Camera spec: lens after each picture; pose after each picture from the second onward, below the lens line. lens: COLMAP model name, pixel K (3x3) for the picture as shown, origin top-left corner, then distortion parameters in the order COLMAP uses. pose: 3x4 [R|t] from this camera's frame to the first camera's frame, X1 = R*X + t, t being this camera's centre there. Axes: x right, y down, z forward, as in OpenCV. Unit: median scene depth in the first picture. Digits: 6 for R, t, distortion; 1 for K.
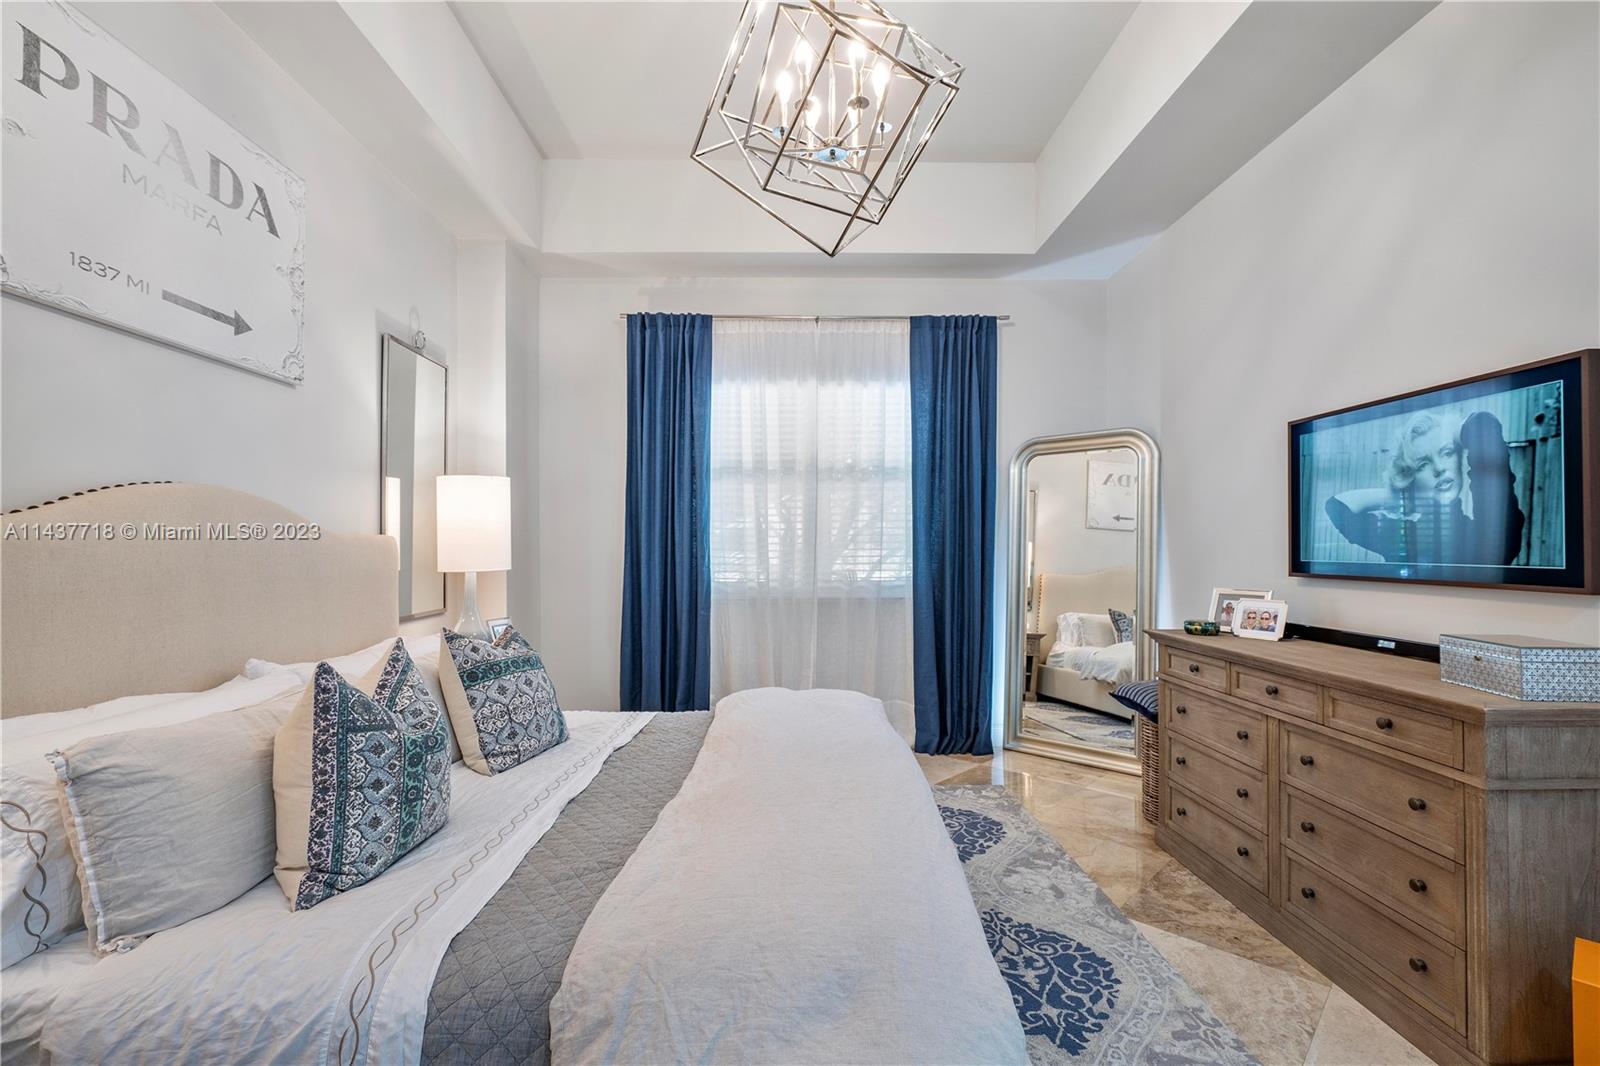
lens RADIAL K [[715.6, 0, 800.0], [0, 715.6, 533.0], [0, 0, 1]] dist [0.000440, 0.001795]
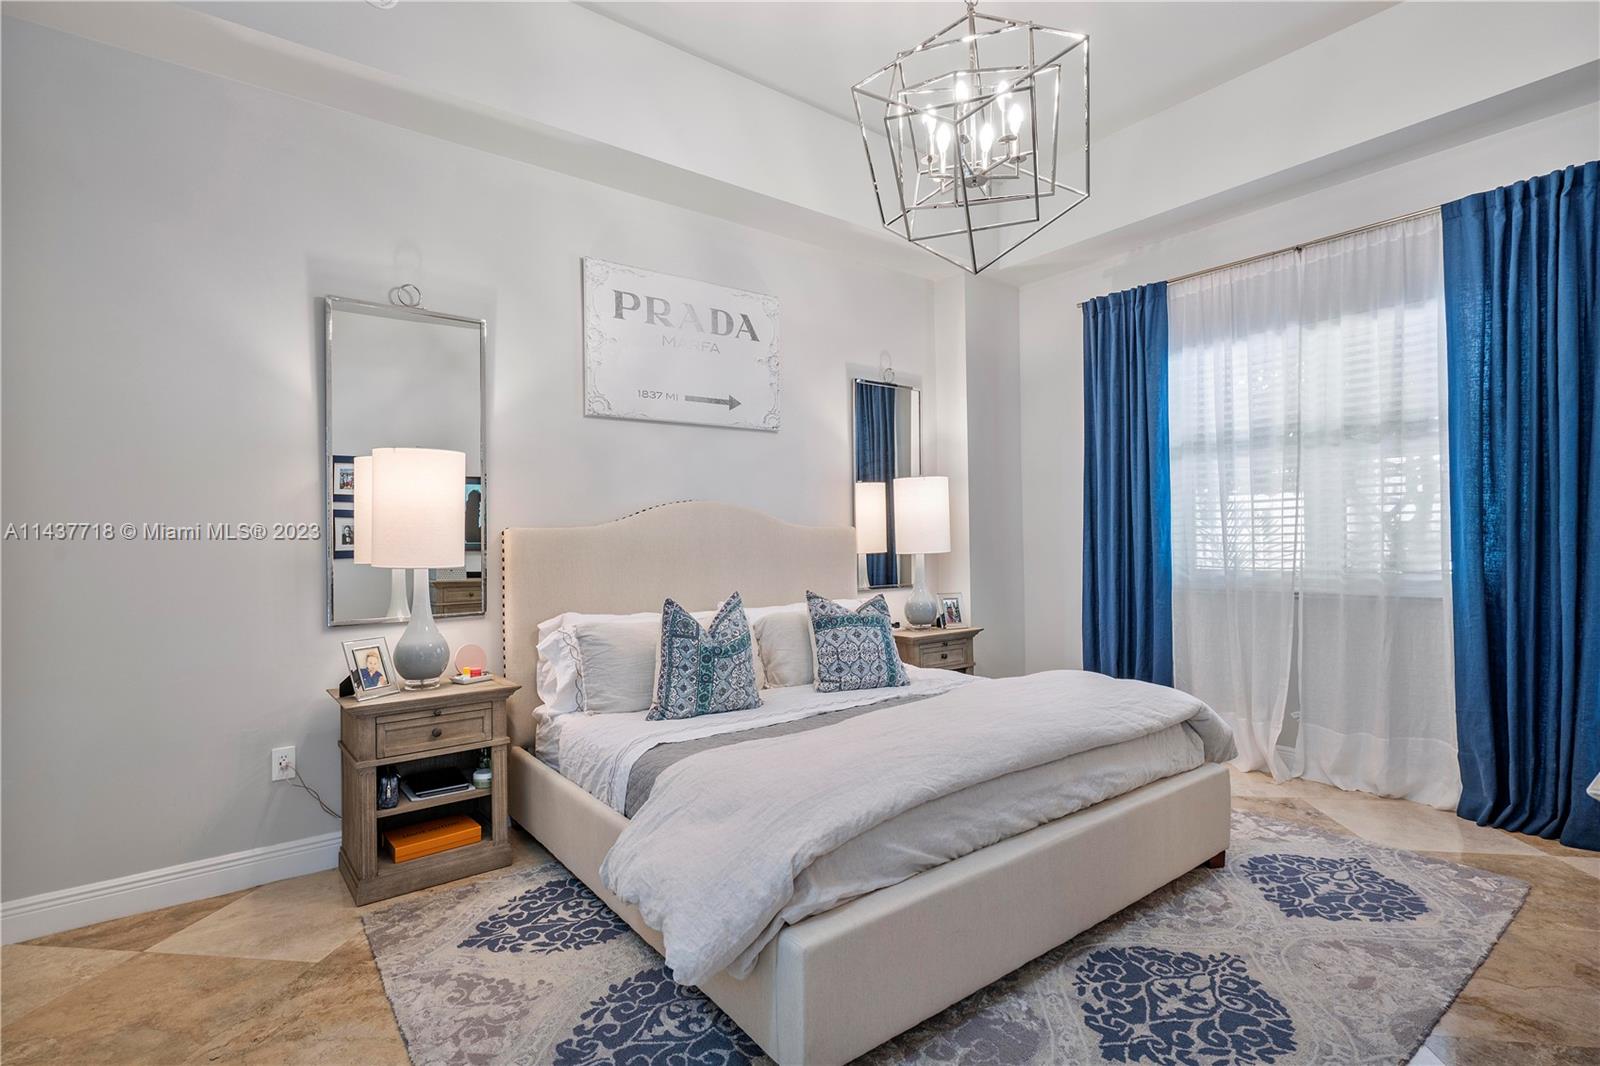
lens RADIAL K [[750.8, 0, 800.0], [0, 750.8, 533.0], [0, 0, 1]] dist [0.002361, 0.001063]
pose [[0.605502, -0.008533, -0.795798, 0.508078], [0.025422, 0.999640, 0.008624, 0.000843], [0.795438, -0.025453, 0.605501, 0.041370]]
